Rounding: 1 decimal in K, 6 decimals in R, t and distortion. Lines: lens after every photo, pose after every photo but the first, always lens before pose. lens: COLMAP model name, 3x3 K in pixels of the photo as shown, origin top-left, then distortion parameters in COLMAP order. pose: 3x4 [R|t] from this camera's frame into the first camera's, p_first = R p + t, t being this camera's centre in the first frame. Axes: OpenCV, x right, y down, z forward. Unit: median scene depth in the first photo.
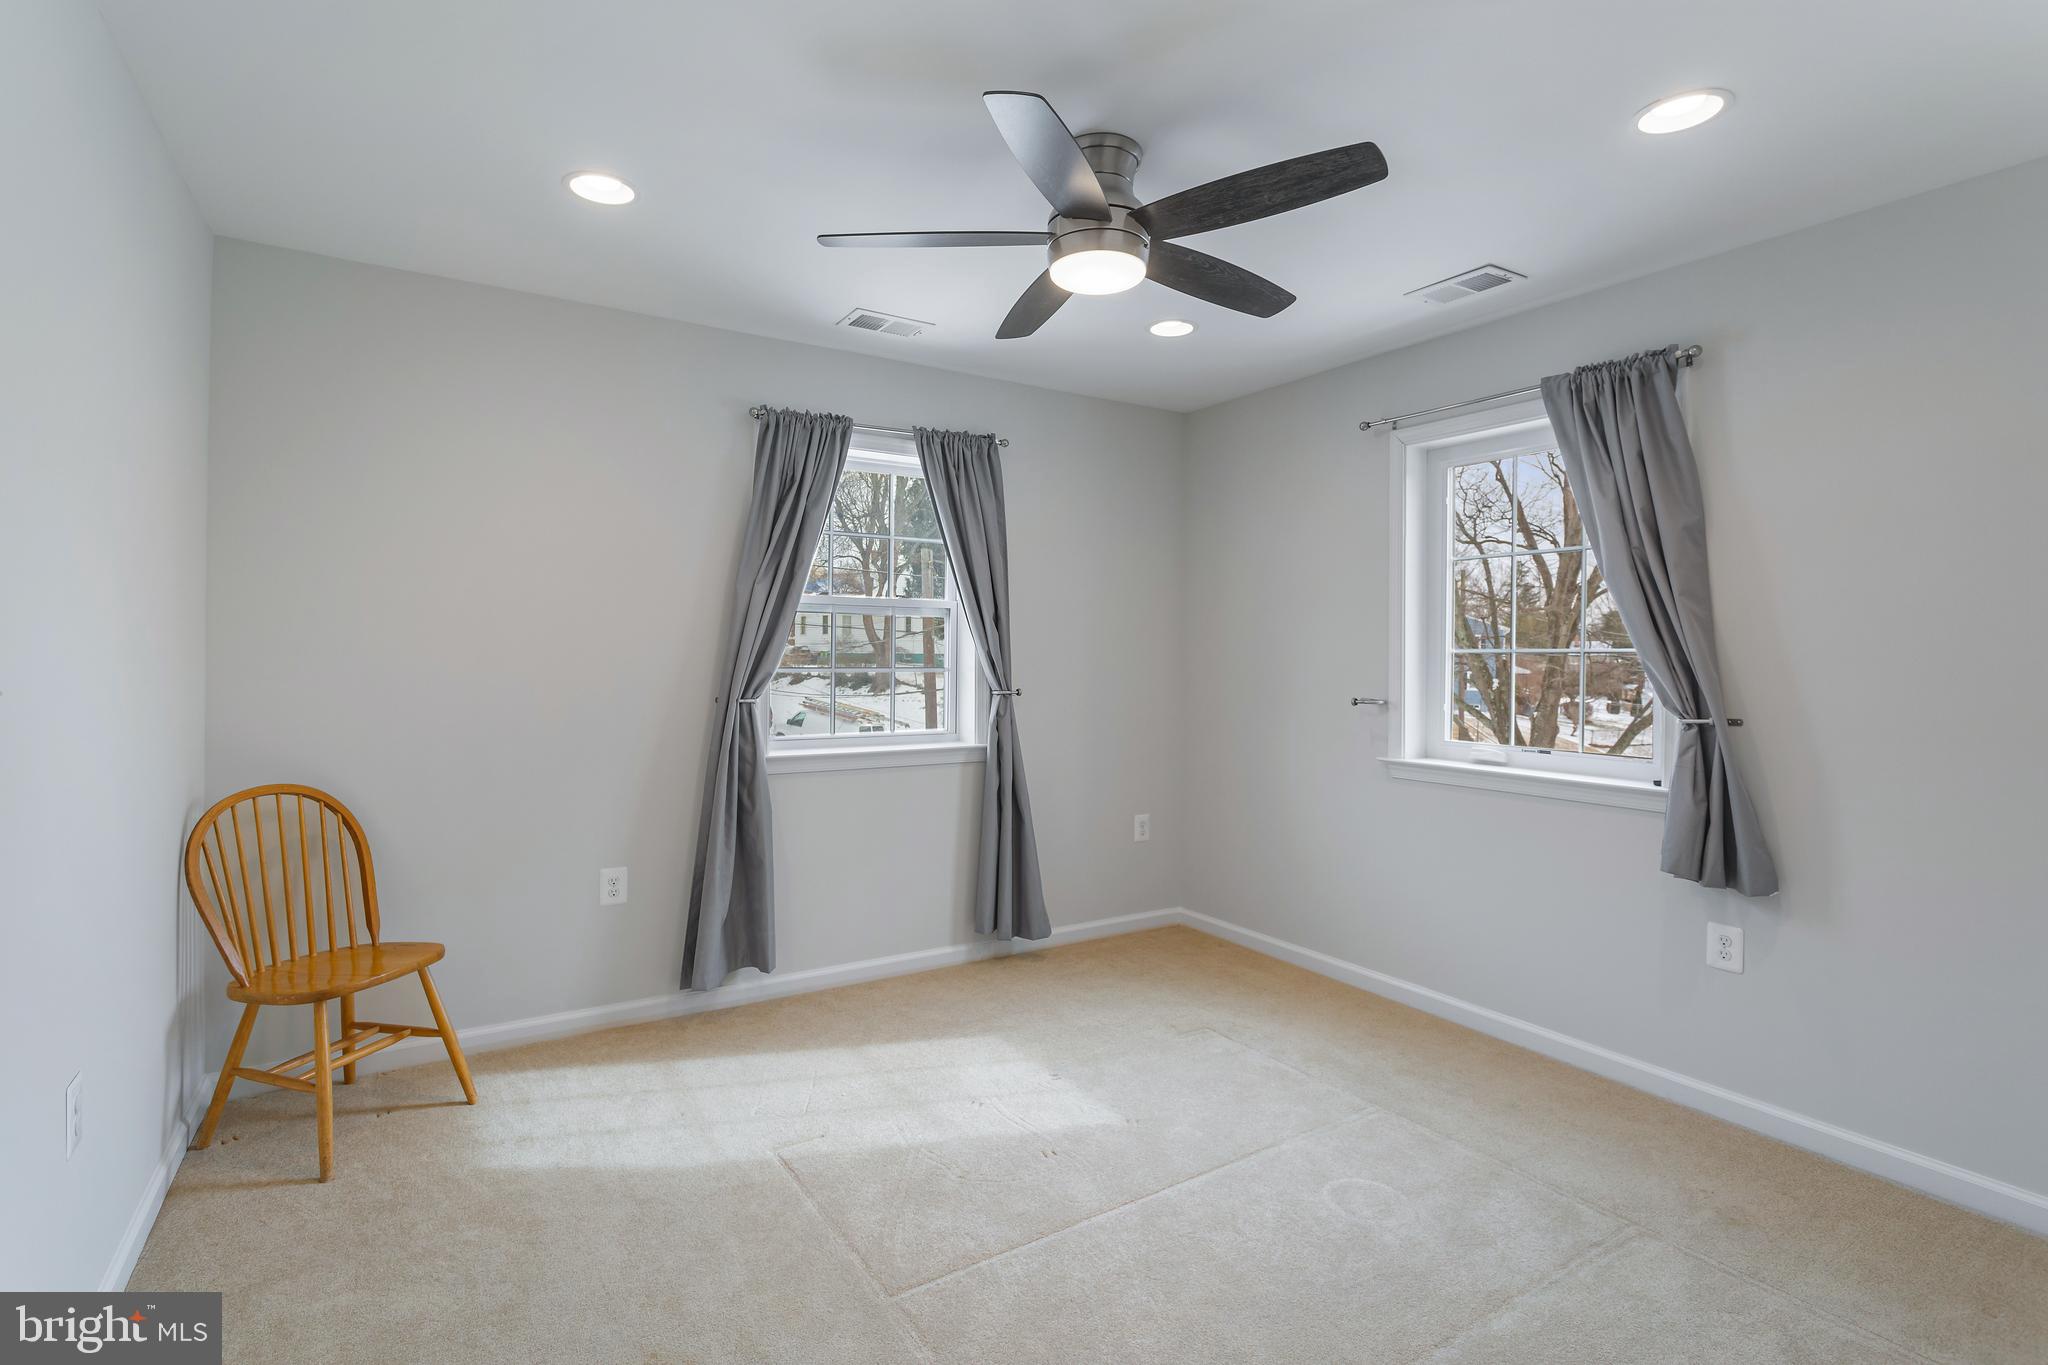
lens RADIAL K [[1001.4, 0, 1020.9], [0, 1001.4, 675.3], [0, 0, 1]] dist [-0.002085, 0.001839]
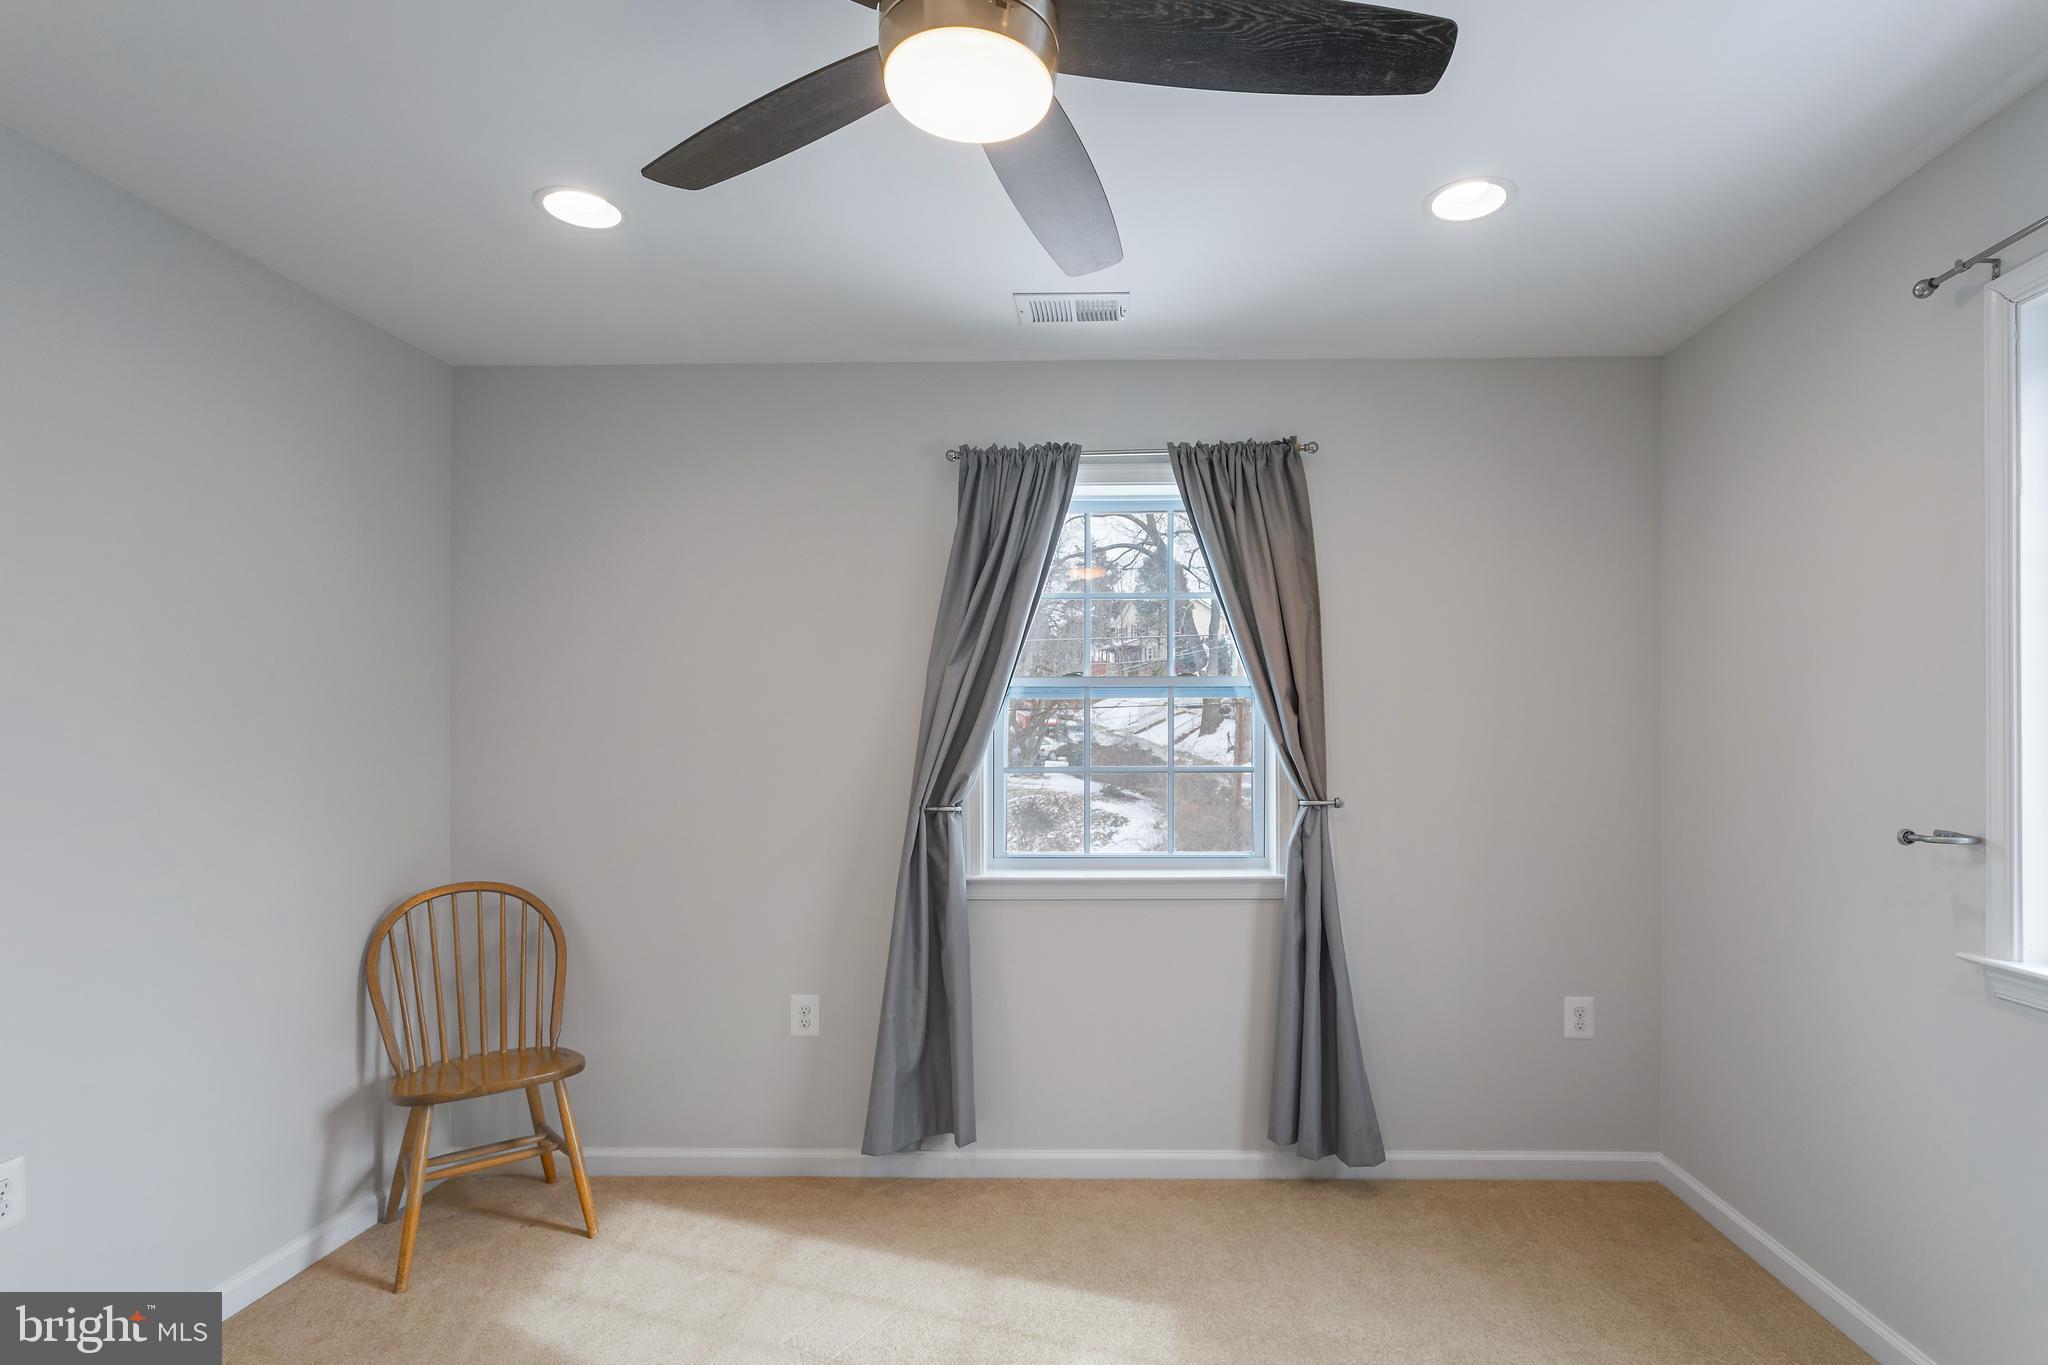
lens RADIAL K [[1075.5, 0, 1008.5], [0, 1075.5, 760.2], [0, 0, 1]] dist [-0.002387, 0.003523]
pose [[0.831448, -0.002474, -0.555597, 0.248361], [-0.002499, 0.999963, -0.008192, -0.006555], [0.555597, 0.008200, 0.831412, 0.283160]]
